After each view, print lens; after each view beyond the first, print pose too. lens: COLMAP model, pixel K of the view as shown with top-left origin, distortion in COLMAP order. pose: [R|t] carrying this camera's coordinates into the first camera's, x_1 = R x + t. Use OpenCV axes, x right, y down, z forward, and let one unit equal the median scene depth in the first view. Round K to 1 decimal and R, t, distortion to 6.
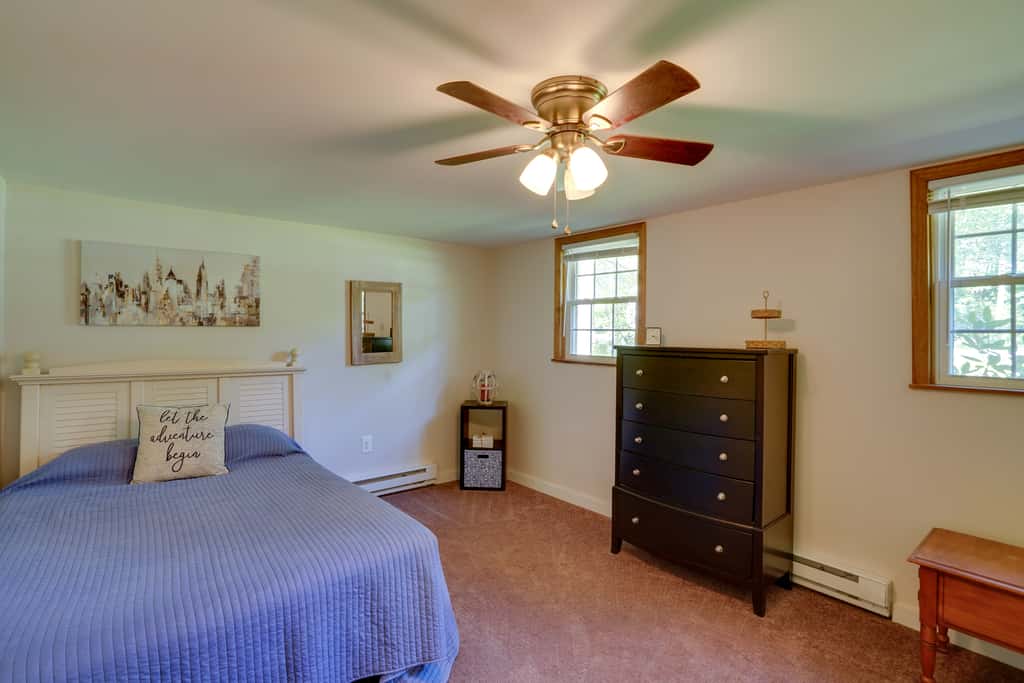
lens RADIAL K [[455.7, 0, 512.1], [0, 455.7, 338.4], [0, 0, 1]] dist [-0.000265, -0.000011]
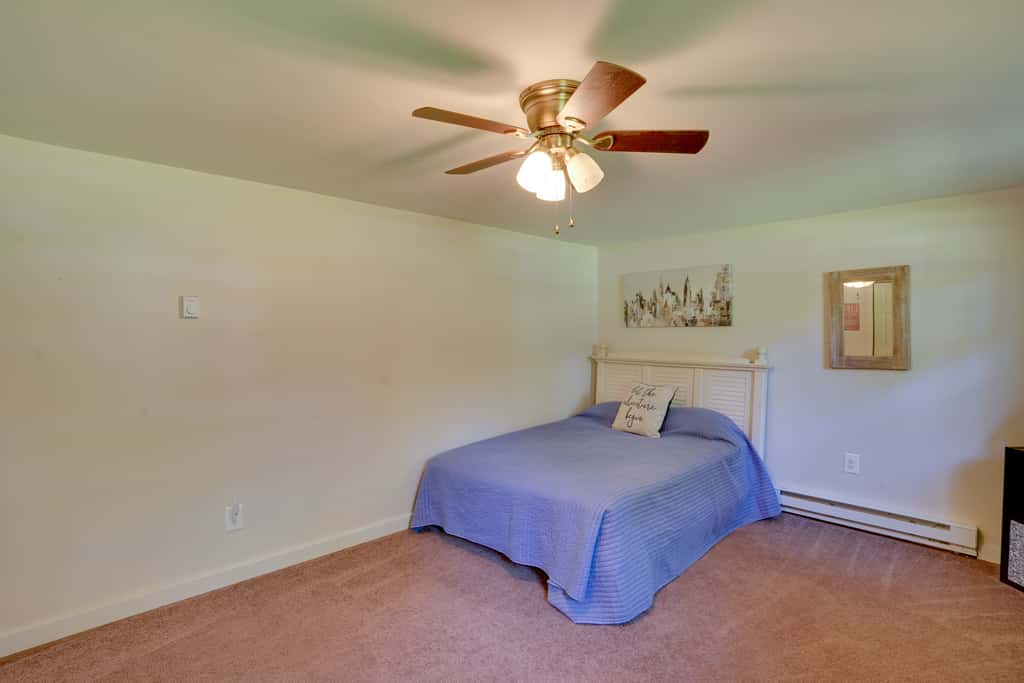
lens RADIAL K [[426.4, 0, 512.2], [0, 426.4, 343.9], [0, 0, 1]] dist [0.000607, 0.000134]
pose [[0.207651, 0.024698, -0.977891, 0.392393], [-0.011530, 0.999674, 0.022800, -0.000073], [0.978135, 0.006540, 0.207868, 0.268698]]
